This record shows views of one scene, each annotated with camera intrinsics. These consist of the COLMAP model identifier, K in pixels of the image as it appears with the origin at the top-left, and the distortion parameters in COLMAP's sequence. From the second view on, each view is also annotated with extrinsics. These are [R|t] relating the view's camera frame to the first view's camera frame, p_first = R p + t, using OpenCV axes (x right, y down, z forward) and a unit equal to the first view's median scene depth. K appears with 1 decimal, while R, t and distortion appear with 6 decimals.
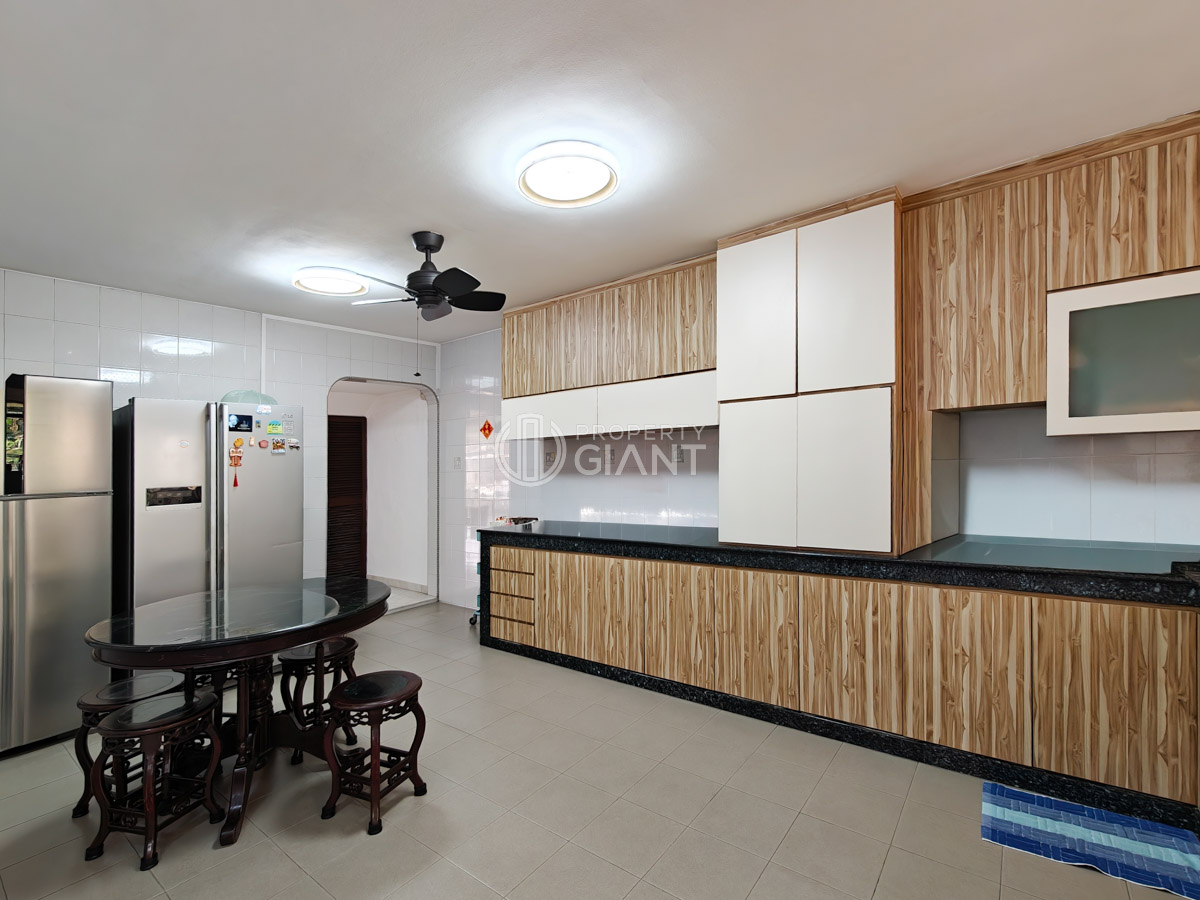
lens RADIAL K [[542.5, 0, 603.5], [0, 542.5, 445.2], [0, 0, 1]] dist [-0.000127, -0.000033]
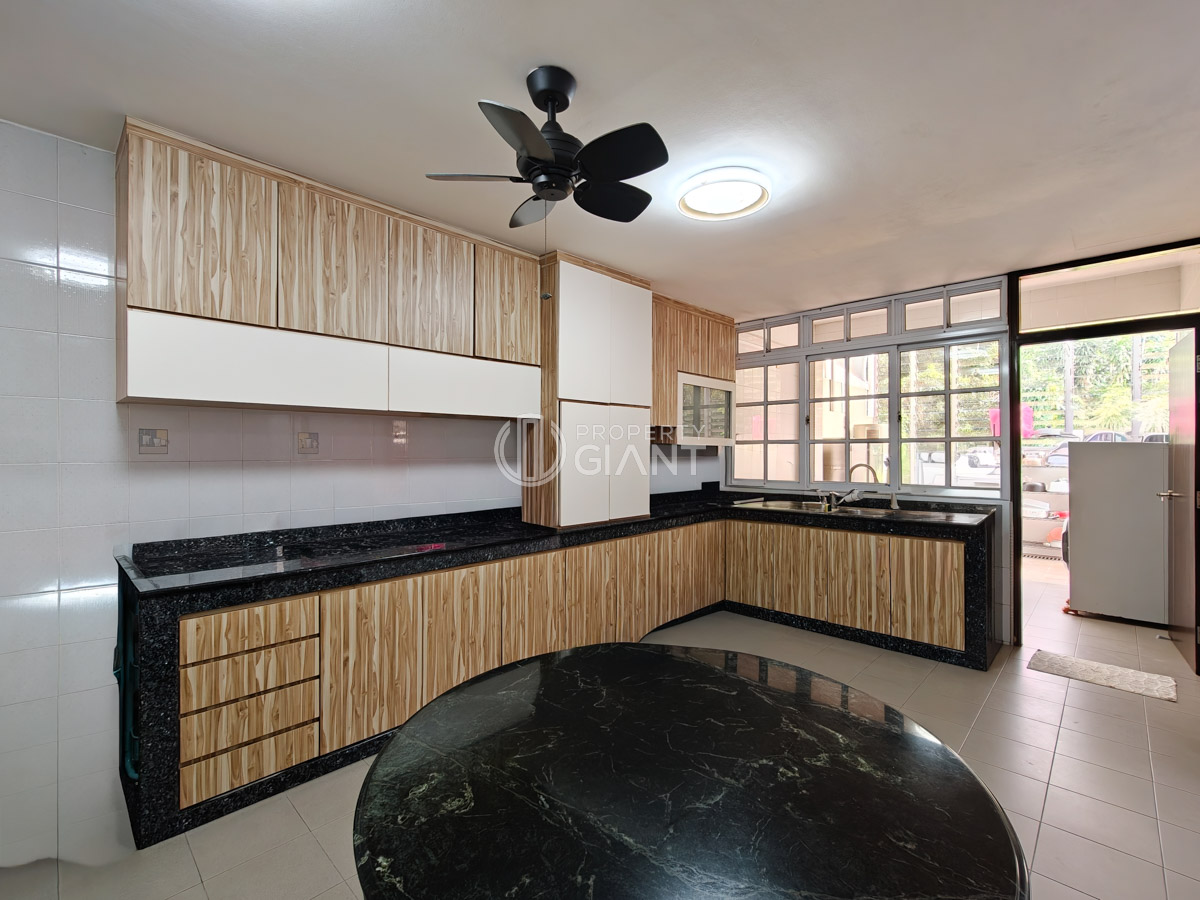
lens RADIAL K [[543.1, 0, 605.5], [0, 543.1, 452.2], [0, 0, 1]] dist [-0.002395, -0.000157]
pose [[0.112575, 0.029061, 0.993218, -0.781568], [-0.036034, 0.999034, -0.025147, 0.046394], [-0.992990, -0.032959, 0.113514, 0.708539]]
